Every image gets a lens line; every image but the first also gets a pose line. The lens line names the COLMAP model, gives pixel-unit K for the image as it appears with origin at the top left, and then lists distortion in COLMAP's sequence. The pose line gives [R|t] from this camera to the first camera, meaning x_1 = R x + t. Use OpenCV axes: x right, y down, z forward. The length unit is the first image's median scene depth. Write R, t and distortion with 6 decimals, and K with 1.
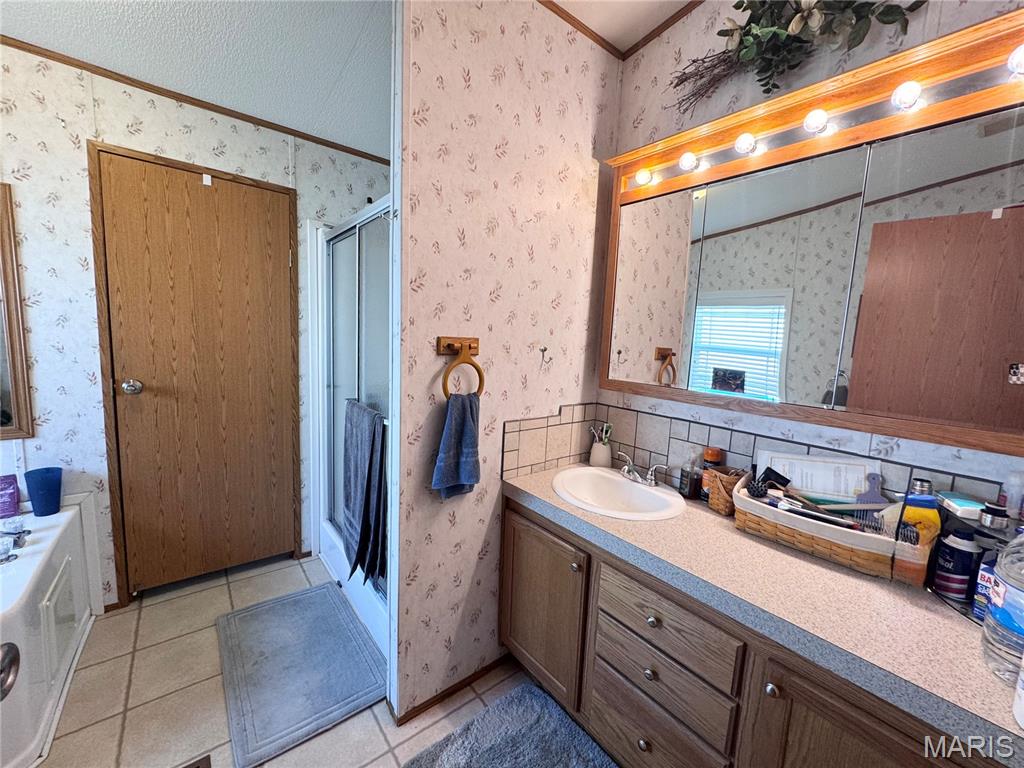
lens RADIAL K [[408.6, 0, 512.4], [0, 408.6, 384.4], [0, 0, 1]] dist [-0.000391, -0.000460]
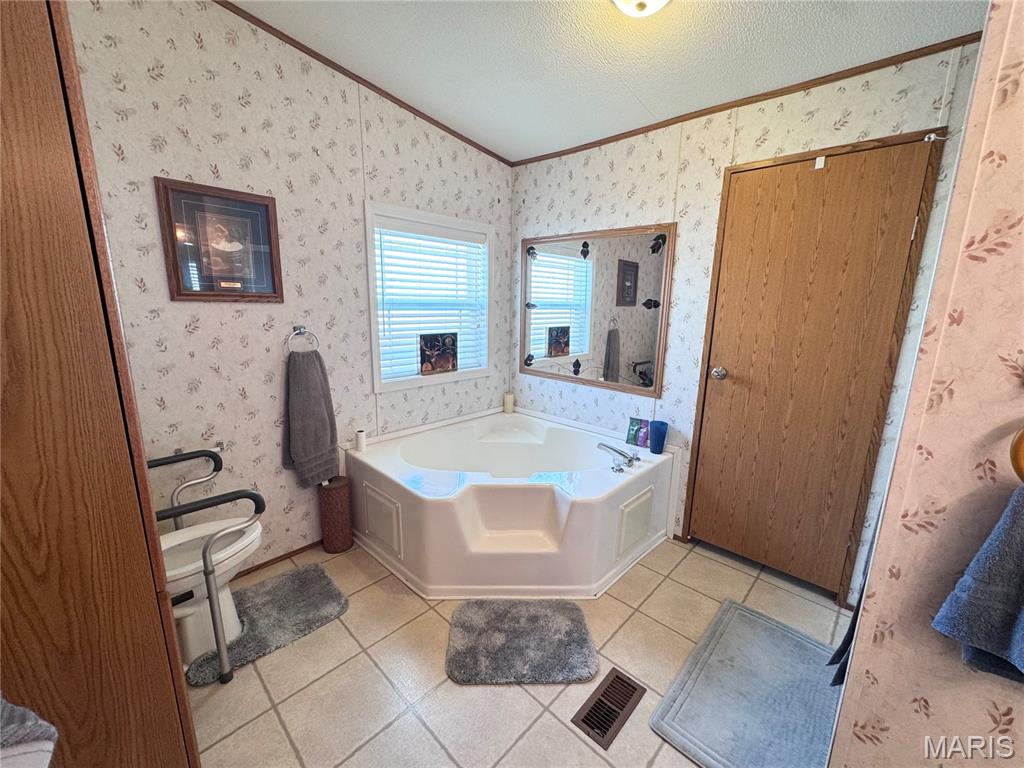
lens RADIAL K [[408.6, 0, 511.9], [0, 408.6, 384.8], [0, 0, 1]] dist [-0.000391, -0.000460]
pose [[0.134578, 0.153917, -0.978876, 0.146405], [-0.127245, 0.982368, 0.136973, -0.044062], [0.982699, 0.106123, 0.151791, 0.228872]]
